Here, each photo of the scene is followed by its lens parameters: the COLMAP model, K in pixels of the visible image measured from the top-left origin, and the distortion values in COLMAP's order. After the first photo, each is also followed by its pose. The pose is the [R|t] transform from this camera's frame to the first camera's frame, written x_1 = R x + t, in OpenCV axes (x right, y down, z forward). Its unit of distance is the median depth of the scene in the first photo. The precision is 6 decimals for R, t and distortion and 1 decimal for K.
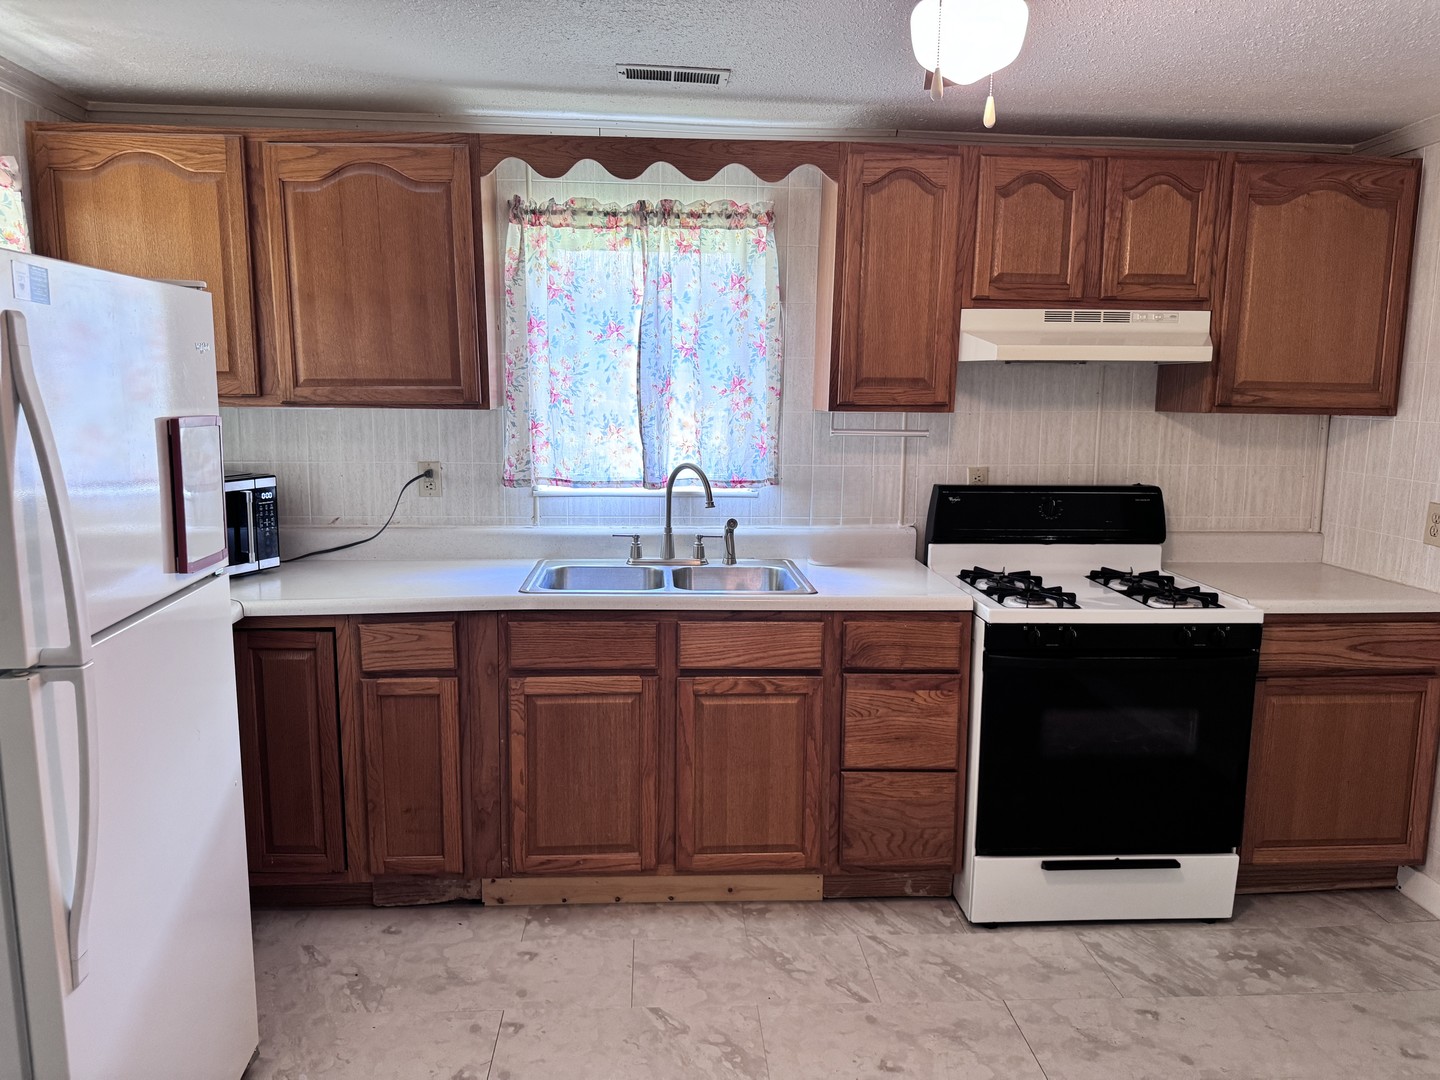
lens RADIAL K [[994.8, 0, 709.3], [0, 994.8, 536.1], [0, 0, 1]] dist [0.041822, -0.068409]
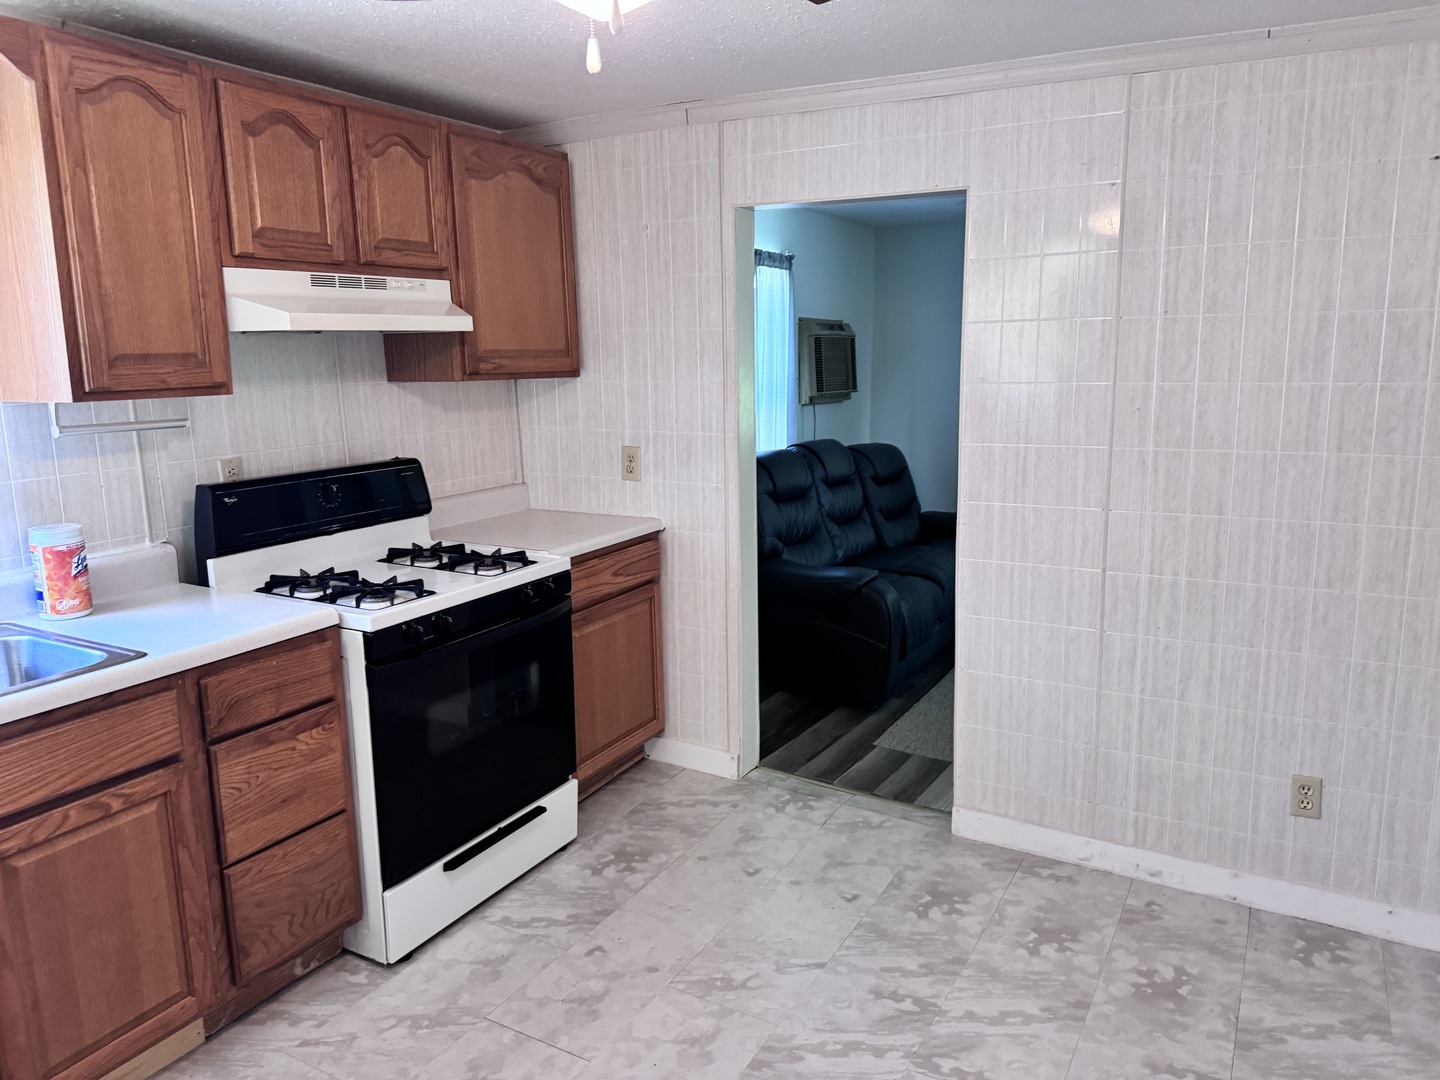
lens RADIAL K [[994.8, 0, 713.7], [0, 994.8, 534.2], [0, 0, 1]] dist [0.041822, -0.068409]
pose [[0.543566, -0.174479, 0.821032, -0.242197], [0.144371, 0.983013, 0.113321, -0.050134], [-0.826858, 0.056935, 0.559522, 0.233027]]
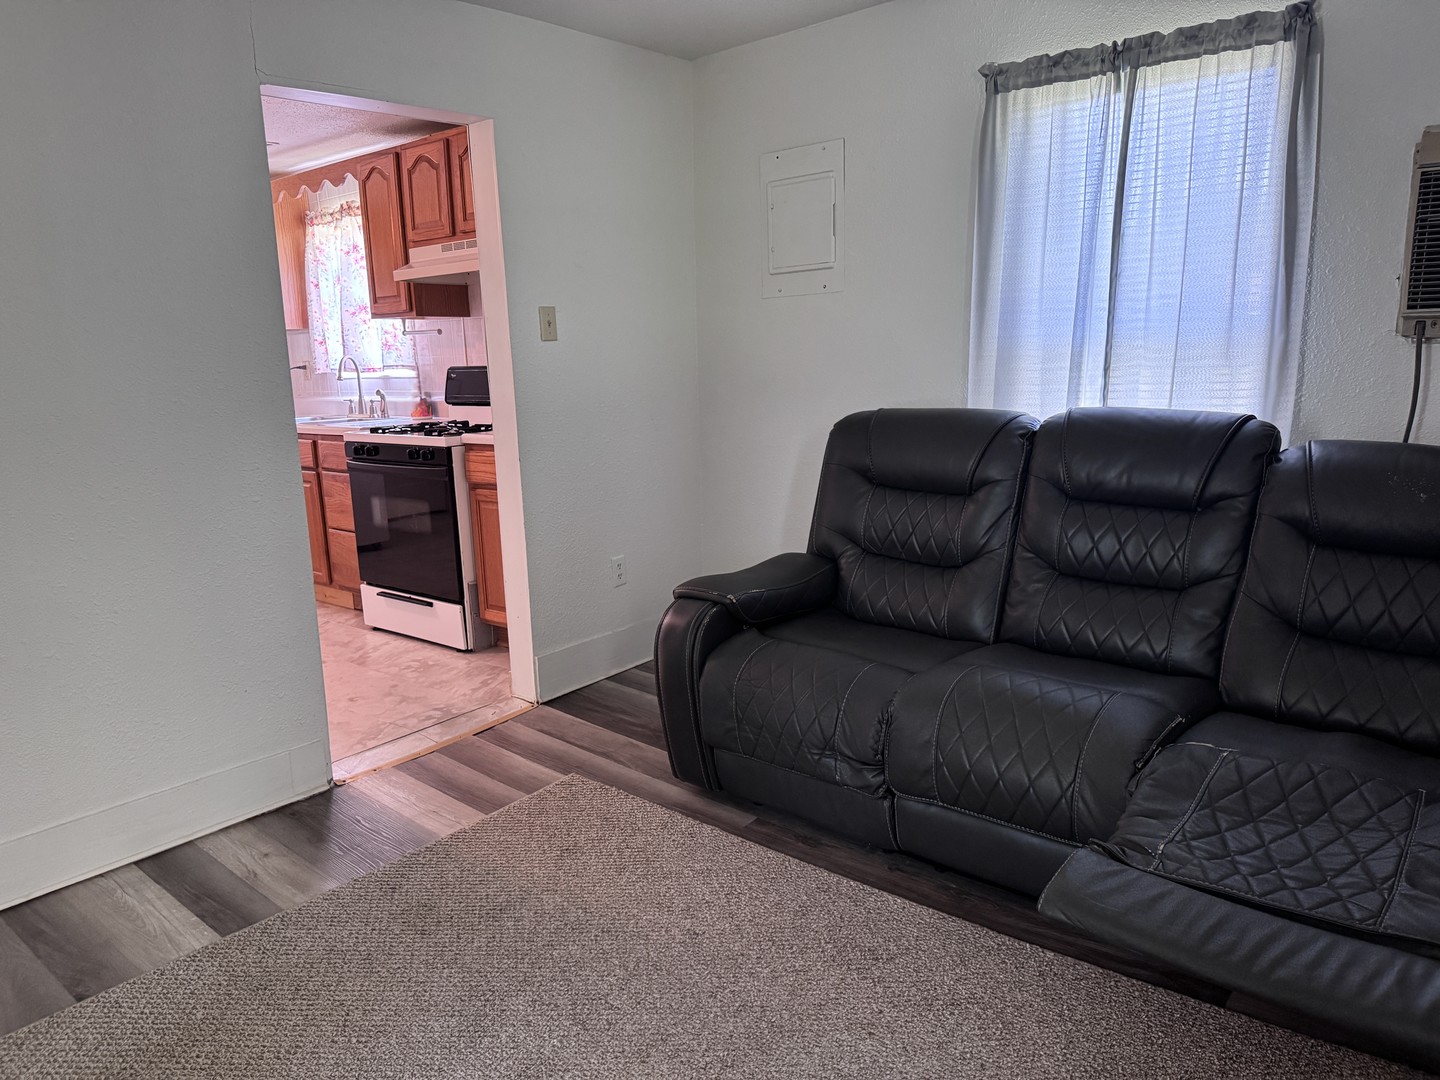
lens RADIAL K [[959.6, 0, 715.5], [0, 959.6, 543.9], [0, 0, 1]] dist [0.015641, -0.001292]
pose [[0.746509, 0.094810, -0.658586, 1.701993], [-0.057443, 0.995284, 0.078169, 0.090259], [0.662891, -0.020522, 0.748435, 0.180086]]
